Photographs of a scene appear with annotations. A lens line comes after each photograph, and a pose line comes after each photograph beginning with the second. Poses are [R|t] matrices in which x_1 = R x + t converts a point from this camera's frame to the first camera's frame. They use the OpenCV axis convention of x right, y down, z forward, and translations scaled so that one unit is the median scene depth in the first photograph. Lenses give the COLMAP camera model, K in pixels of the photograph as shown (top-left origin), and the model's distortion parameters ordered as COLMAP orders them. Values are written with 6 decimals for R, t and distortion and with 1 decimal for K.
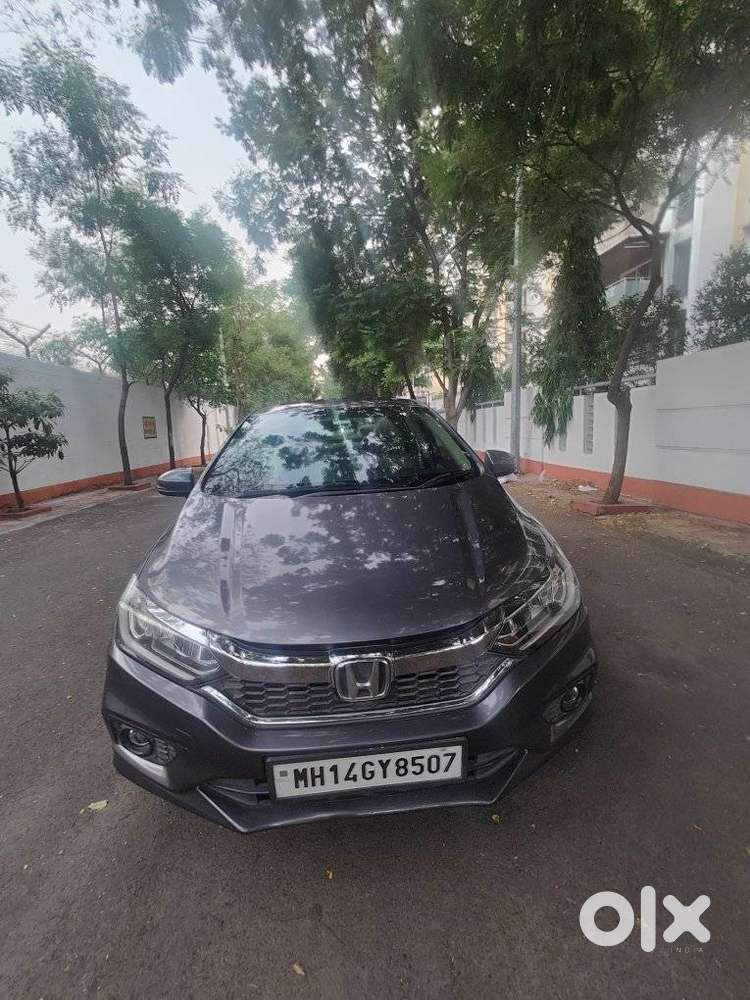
lens RADIAL K [[492.8, 0, 389.0], [0, 492.8, 496.1], [0, 0, 1]] dist [0.001612, -0.000177]
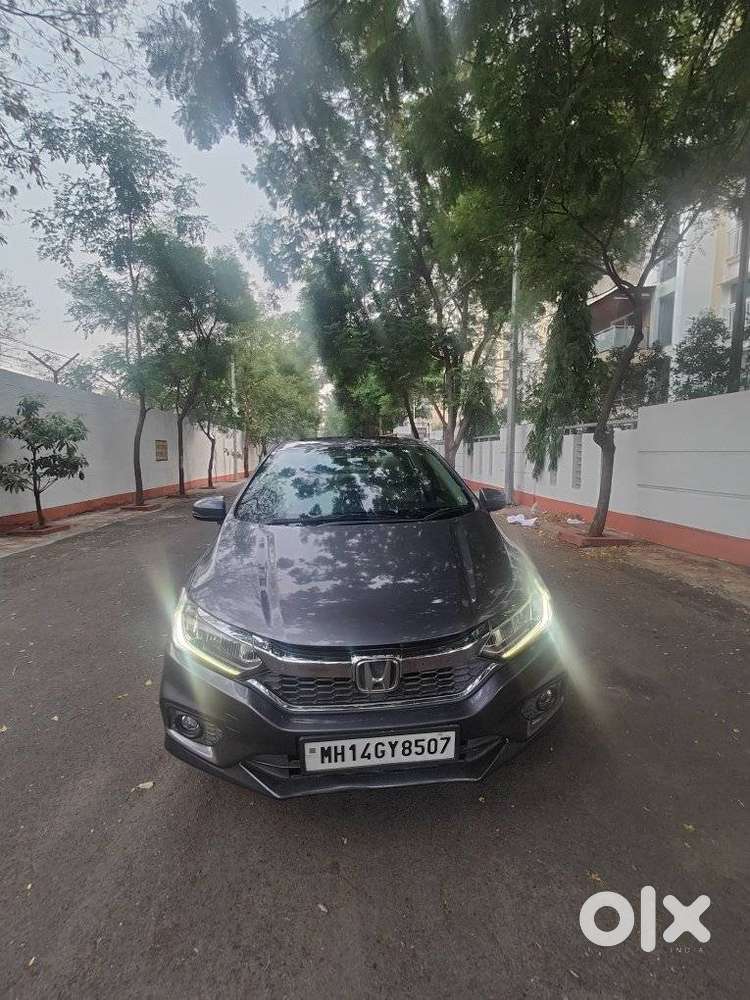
lens RADIAL K [[483.4, 0, 397.8], [0, 483.4, 501.6], [0, 0, 1]] dist [0.030460, -0.000068]
pose [[0.999303, 0.030127, 0.022059, -0.010605], [-0.029206, 0.998734, -0.040964, -0.005237], [-0.023265, 0.040292, 0.998917, -0.062888]]
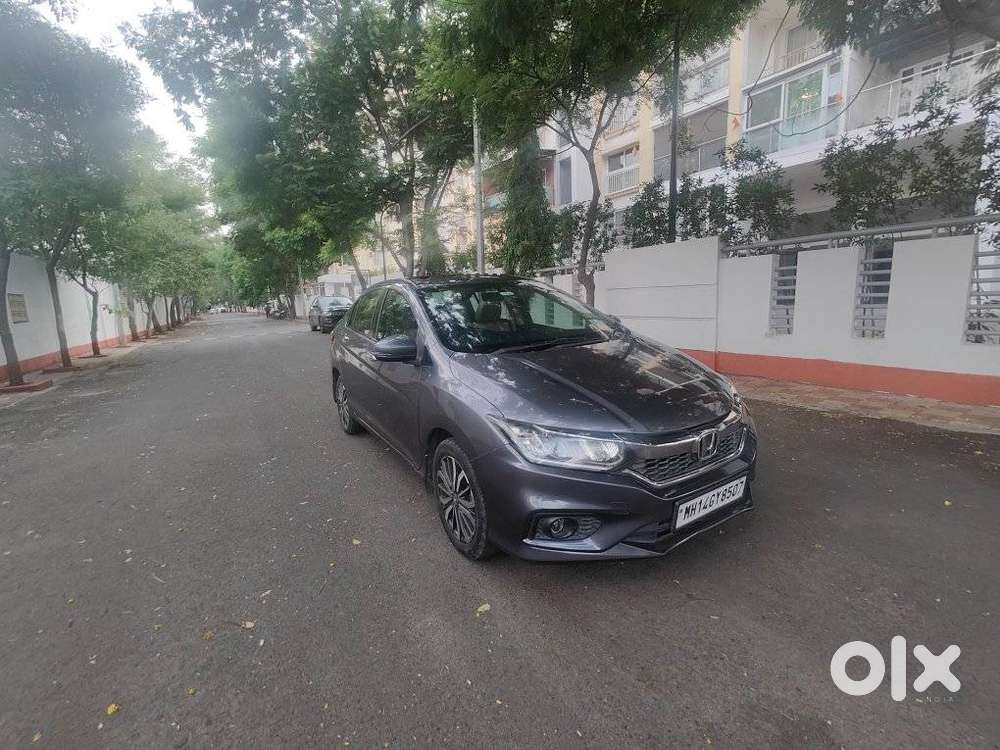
lens RADIAL K [[492.8, 0, 510.1], [0, 492.8, 371.1], [0, 0, 1]] dist [0.001612, -0.000177]
pose [[0.872442, -0.070580, 0.483595, -0.339841], [0.077617, 0.996968, 0.005480, 0.016686], [-0.482516, 0.032755, 0.875275, -0.029731]]
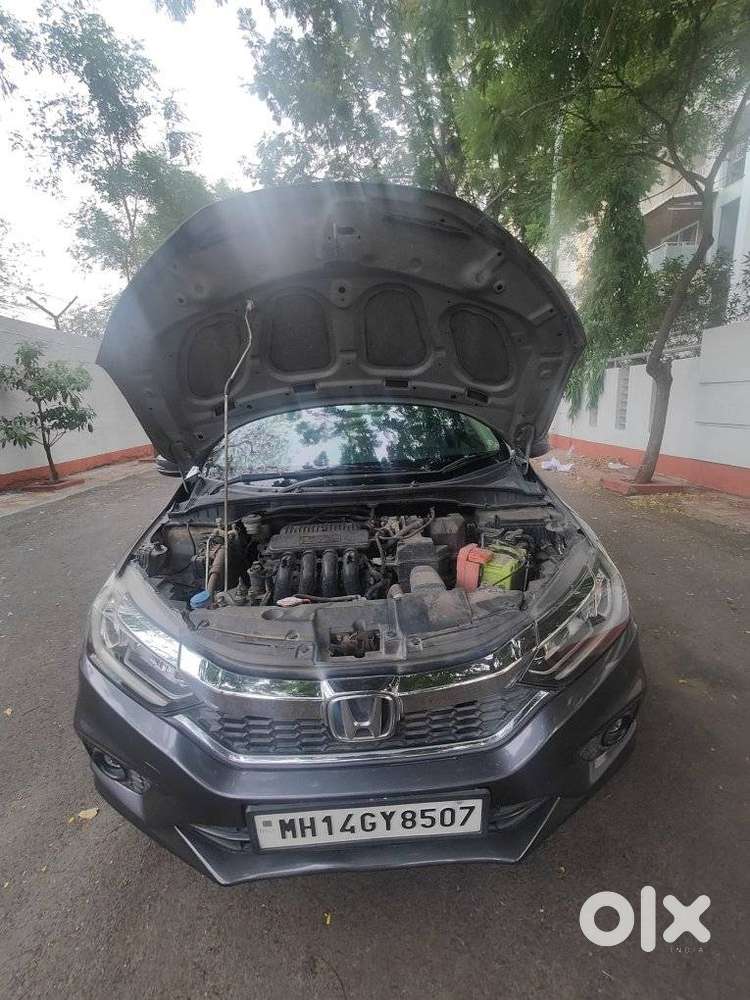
lens RADIAL K [[469.9, 0, 388.3], [0, 469.9, 501.8], [0, 0, 1]] dist [-0.001883, 0.000471]
pose [[0.998293, 0.015511, -0.056302, 0.006830], [-0.011306, 0.997176, 0.074241, -0.010711], [0.057295, -0.073478, 0.995650, 0.061510]]
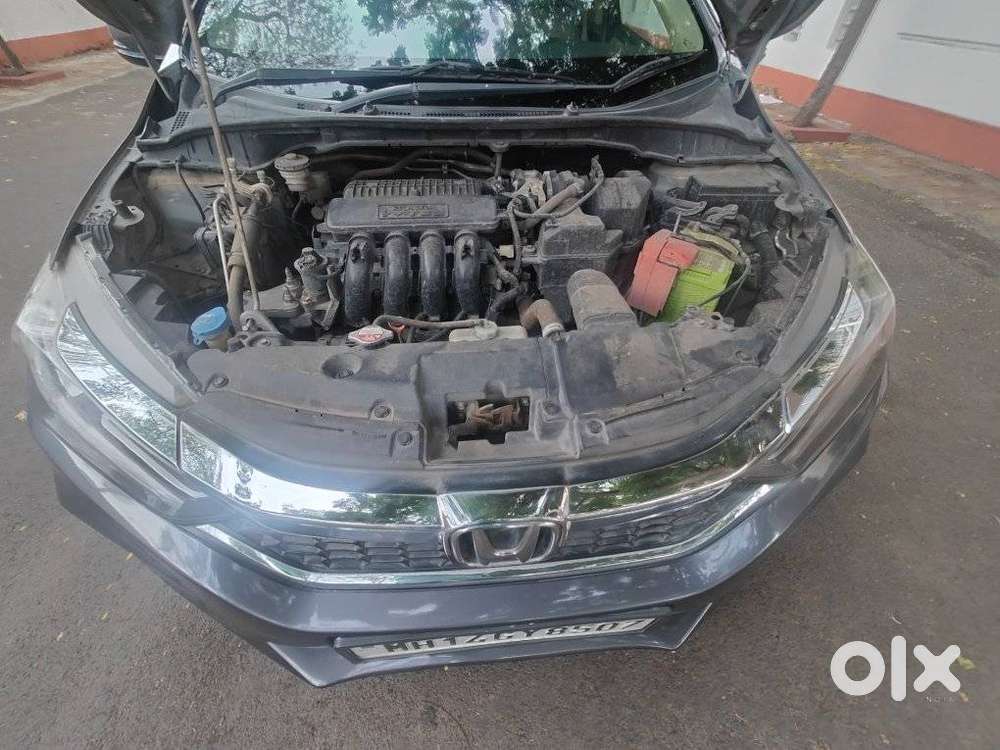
lens RADIAL K [[452.6, 0, 503.1], [0, 452.6, 398.3], [0, 0, 1]] dist [0.011635, -0.000072]
pose [[0.997816, 0.058542, 0.030587, -0.019440], [-0.065601, 0.824416, 0.562170, -0.004388], [0.007694, -0.562949, 0.826456, 0.170003]]
